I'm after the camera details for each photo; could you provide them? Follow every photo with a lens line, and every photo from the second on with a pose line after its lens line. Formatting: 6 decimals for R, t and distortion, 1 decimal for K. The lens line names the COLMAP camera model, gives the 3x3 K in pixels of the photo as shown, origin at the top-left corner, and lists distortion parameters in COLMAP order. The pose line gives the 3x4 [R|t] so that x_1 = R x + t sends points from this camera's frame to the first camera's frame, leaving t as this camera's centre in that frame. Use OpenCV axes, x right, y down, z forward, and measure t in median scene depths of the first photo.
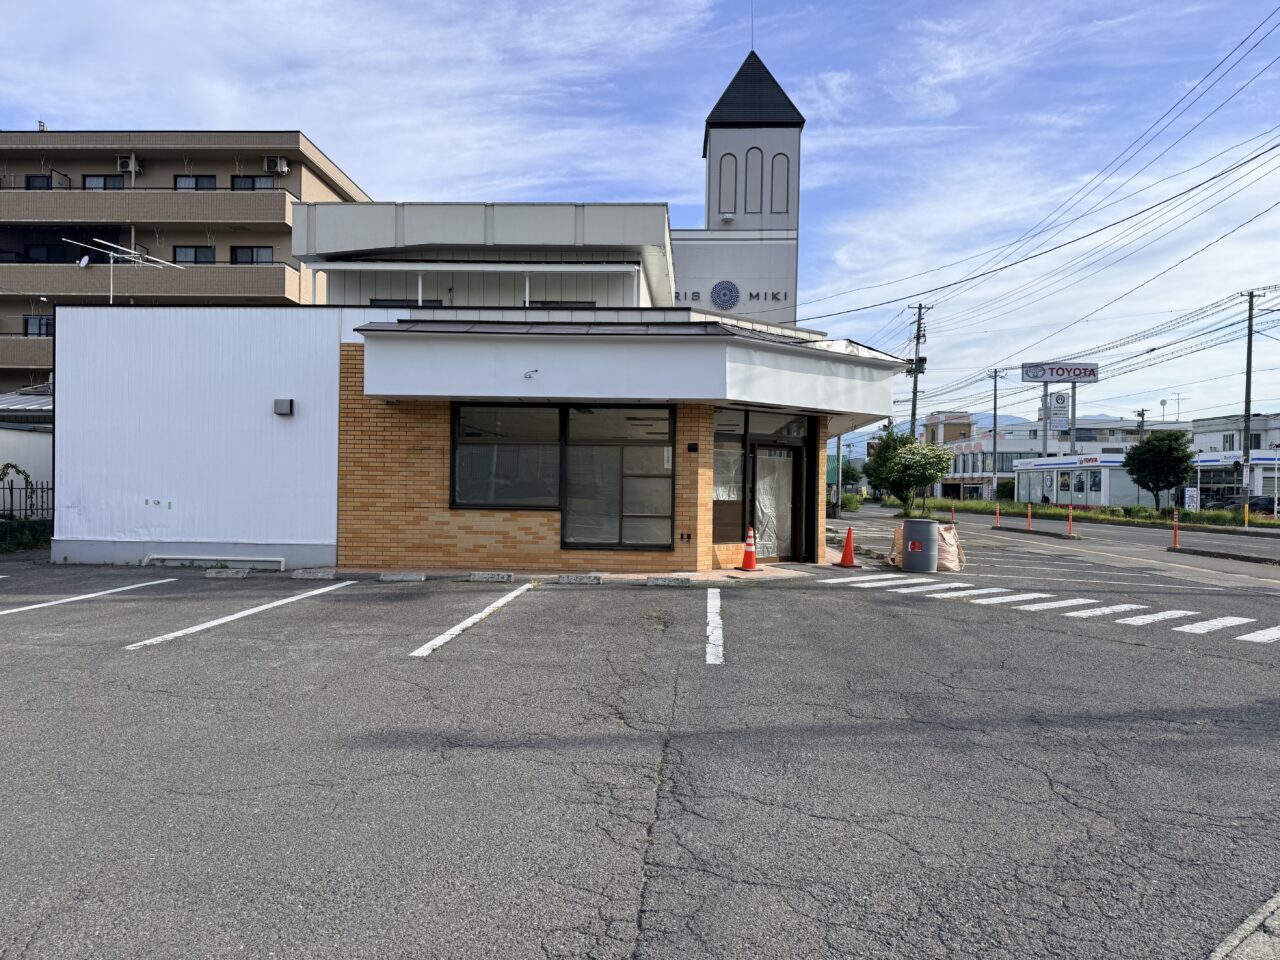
lens RADIAL K [[908.9, 0, 640.8], [0, 908.9, 486.6], [0, 0, 1]] dist [-0.030879, 0.006359]
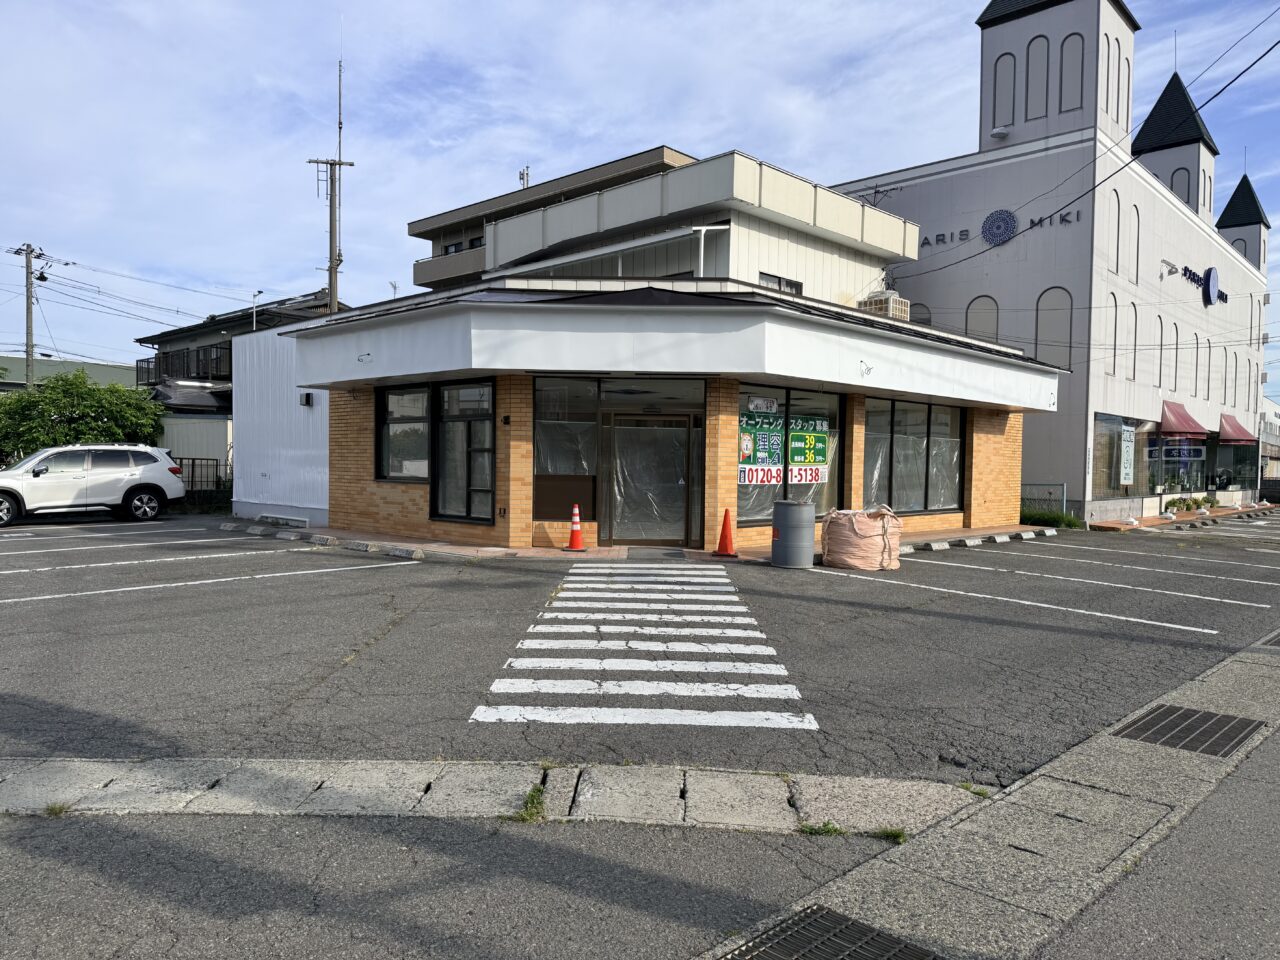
lens RADIAL K [[908.9, 0, 646.7], [0, 908.9, 482.5], [0, 0, 1]] dist [-0.030879, 0.006359]
pose [[0.757979, 0.009028, -0.652217, 0.794767], [0.002781, 0.999850, 0.017072, 0.007461], [0.652273, -0.014754, 0.757840, 0.356826]]
